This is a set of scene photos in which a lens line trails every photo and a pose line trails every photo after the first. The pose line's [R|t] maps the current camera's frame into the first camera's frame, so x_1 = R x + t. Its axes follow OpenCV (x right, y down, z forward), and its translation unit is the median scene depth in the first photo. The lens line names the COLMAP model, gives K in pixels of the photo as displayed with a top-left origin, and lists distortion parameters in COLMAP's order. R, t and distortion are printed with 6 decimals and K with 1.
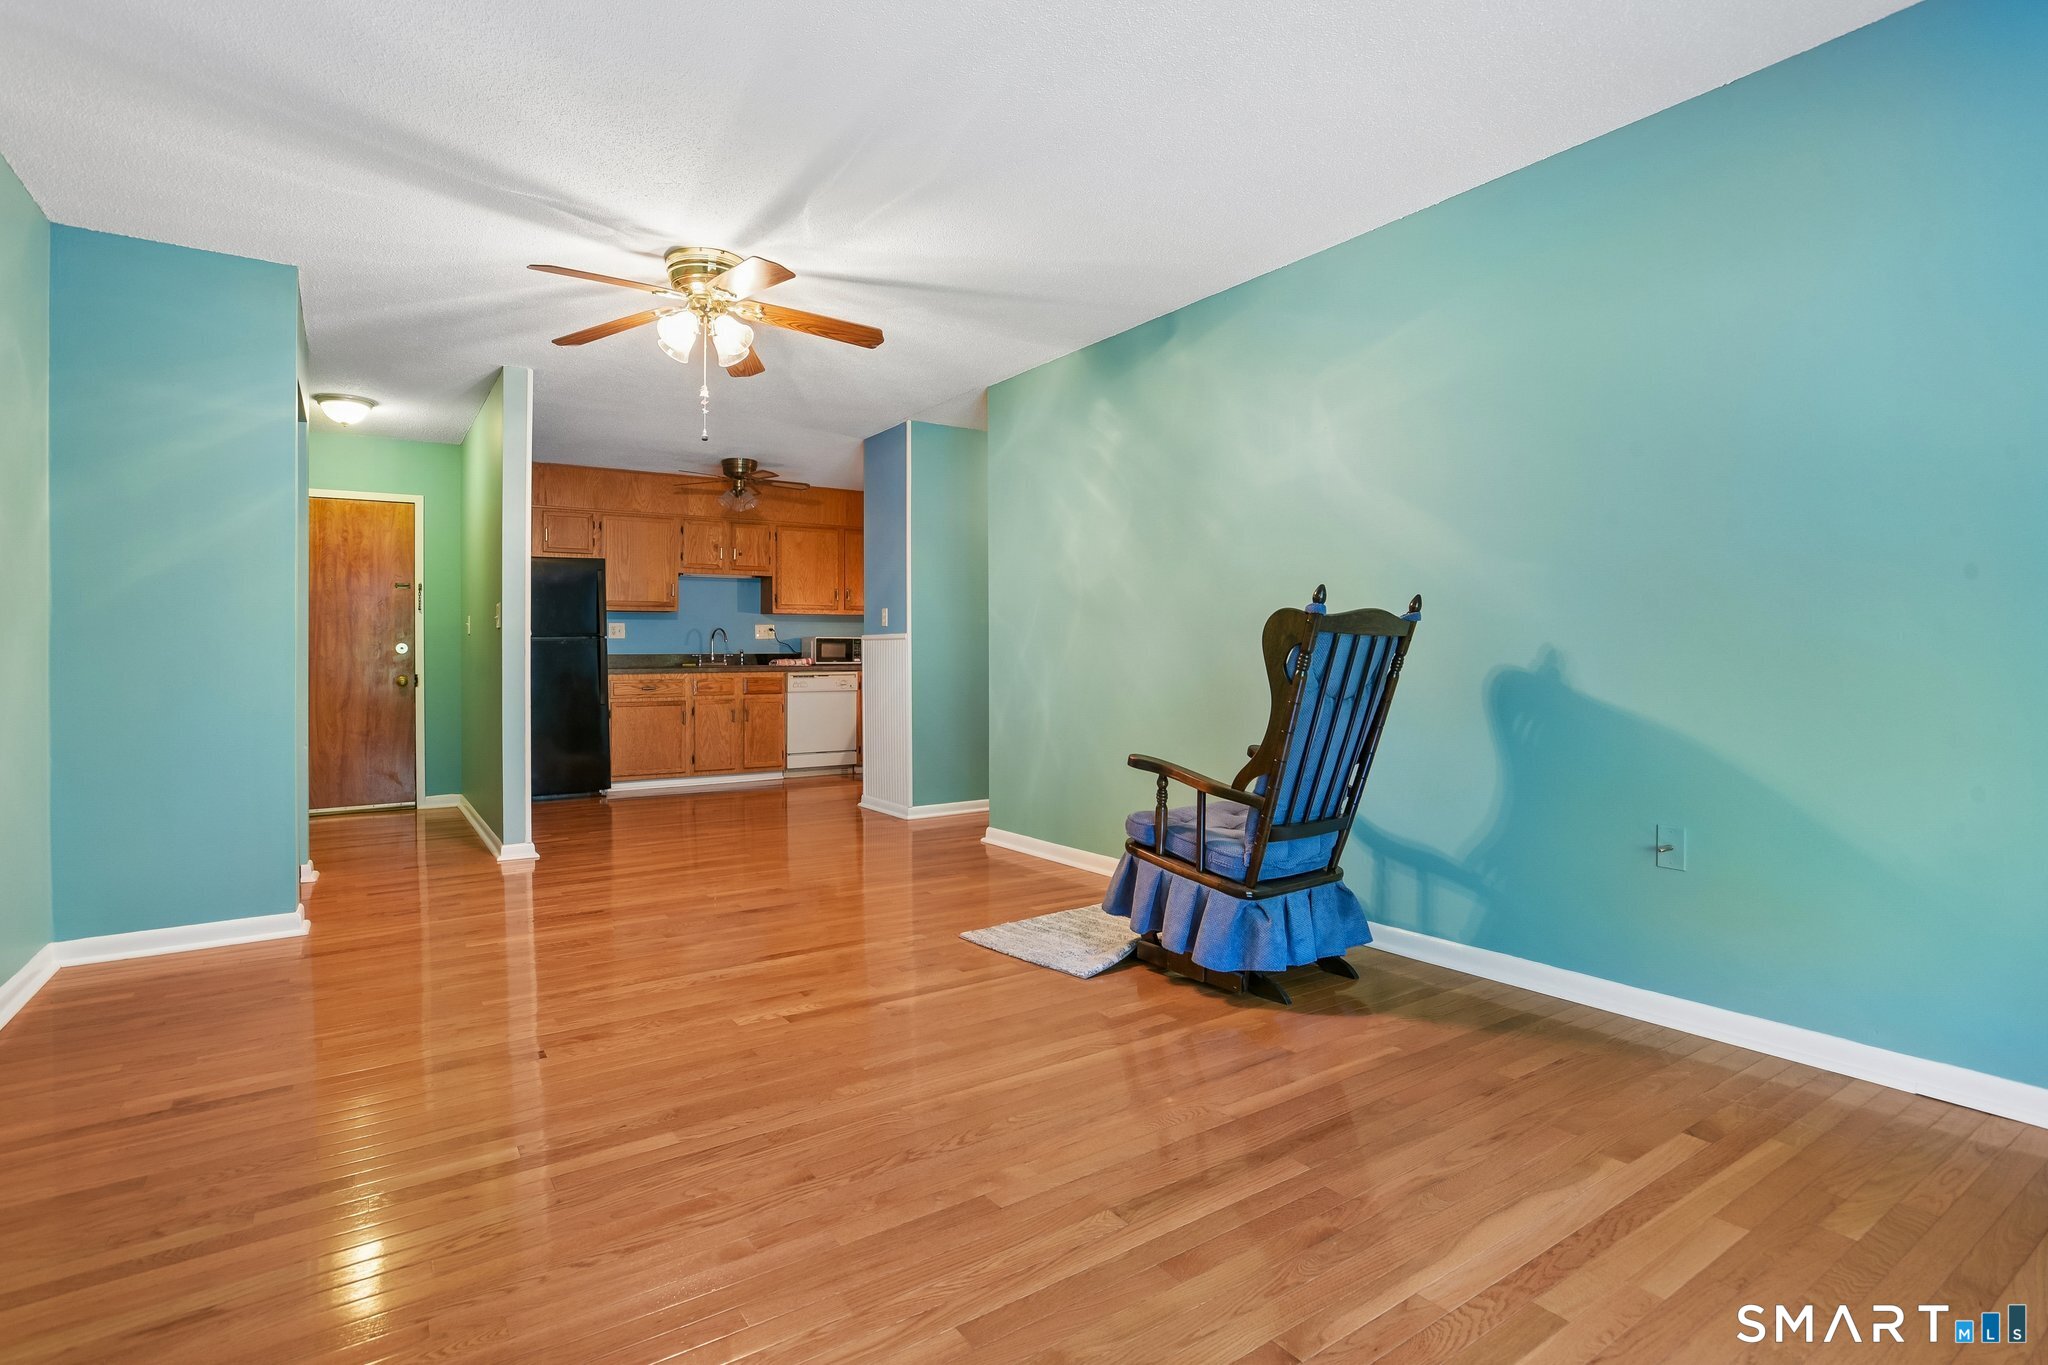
lens RADIAL K [[977.6, 0, 985.2], [0, 977.6, 650.5], [0, 0, 1]] dist [-0.000762, -0.000042]
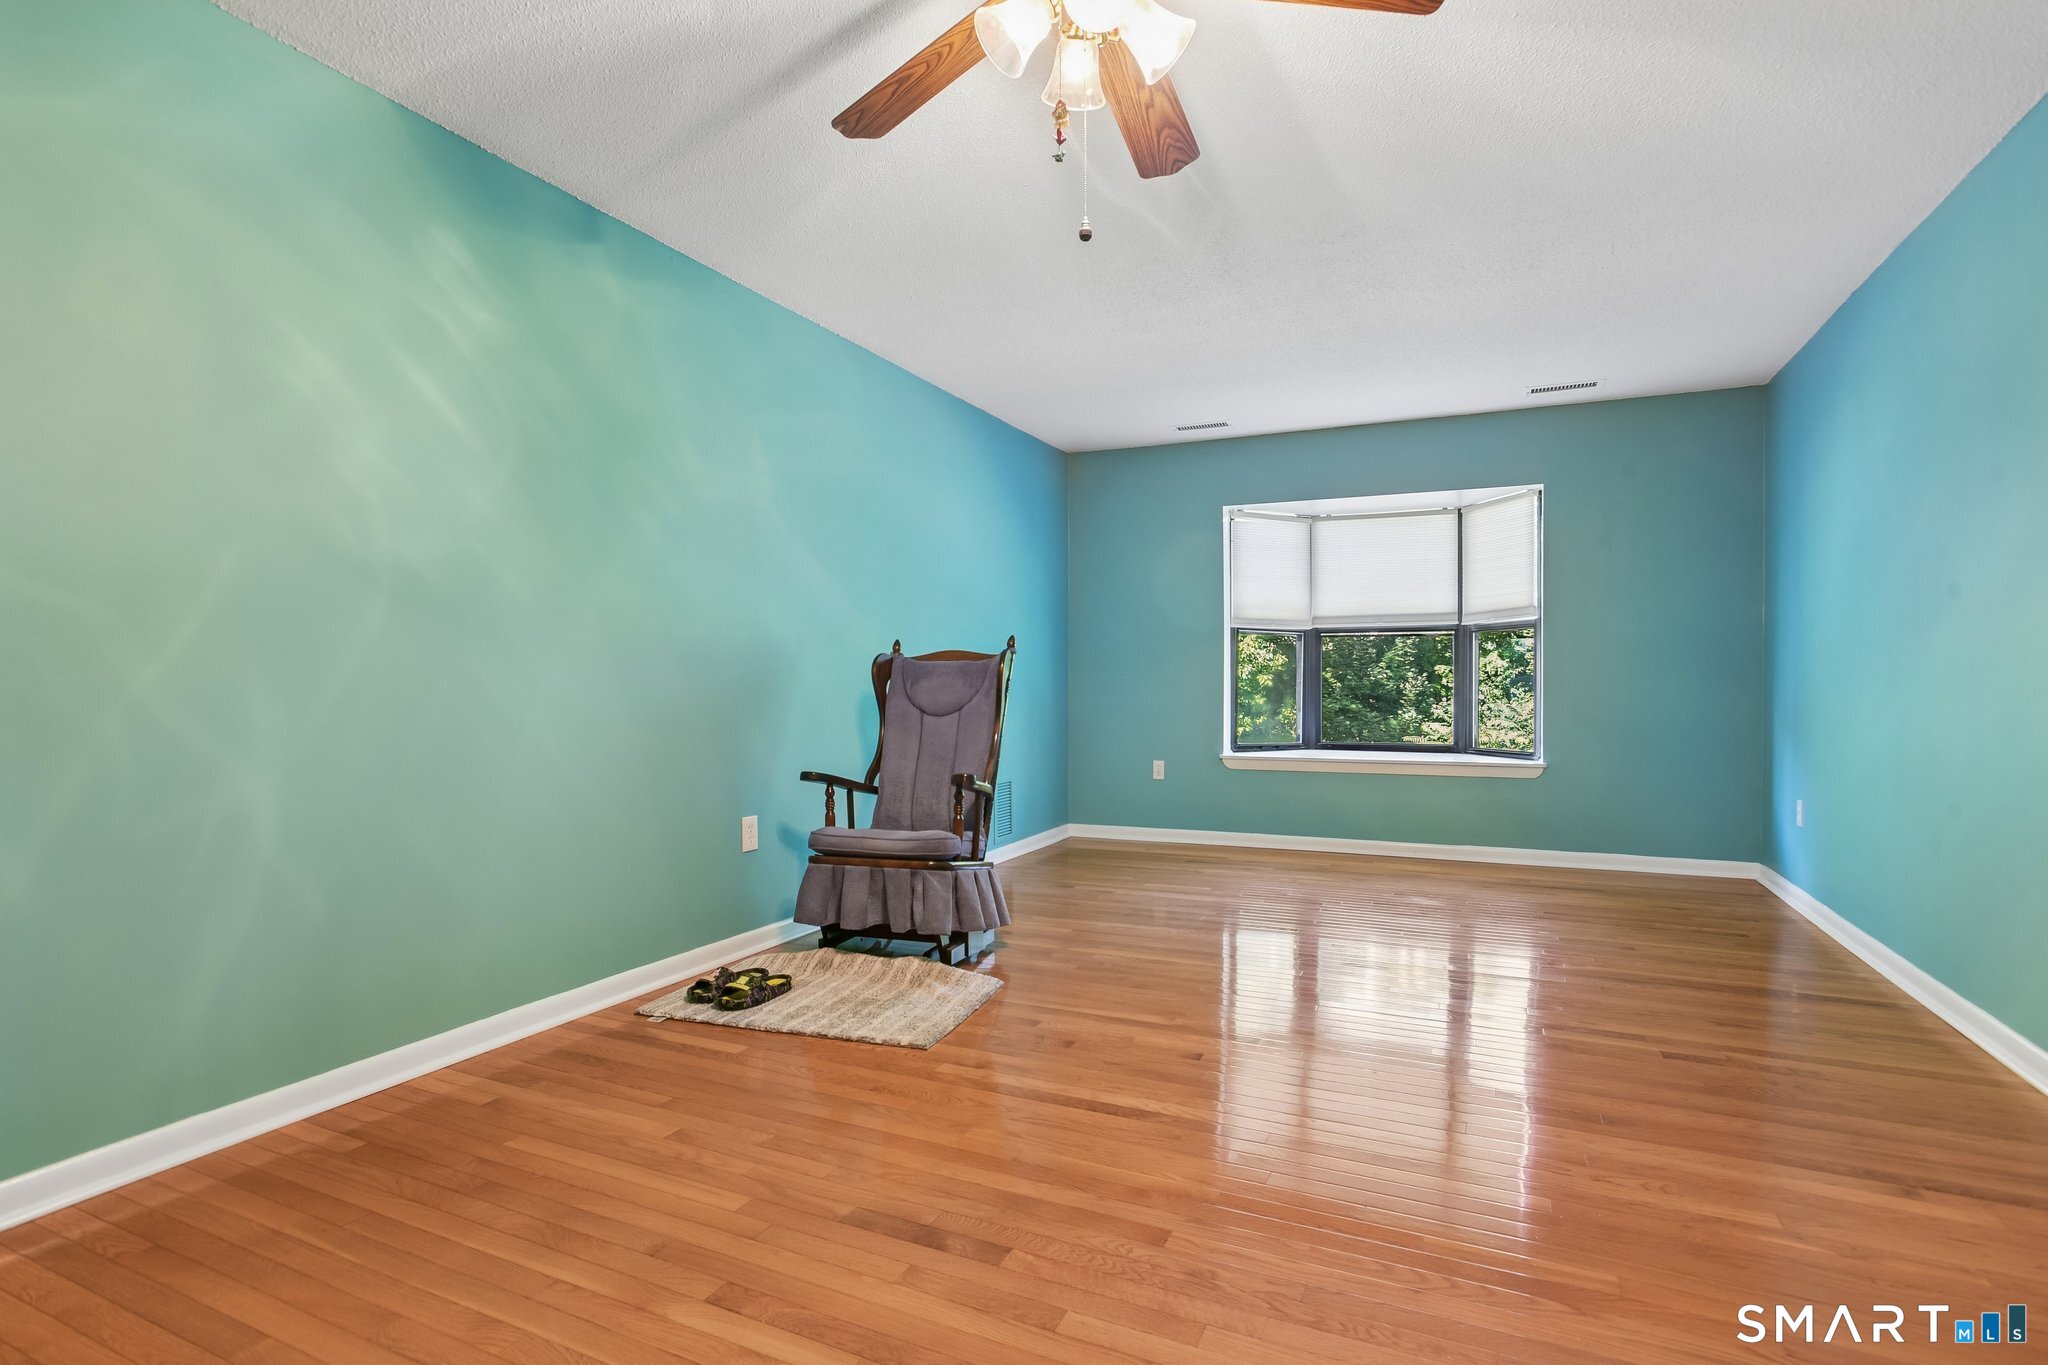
lens RADIAL K [[1003.6, 0, 1047.7], [0, 1003.6, 677.0], [0, 0, 1]] dist [-0.026327, -0.000177]
pose [[-0.530015, 0.008029, 0.847950, -0.833481], [0.008765, 0.999954, -0.003989, 0.011298], [-0.847943, 0.005317, -0.530061, 1.512732]]
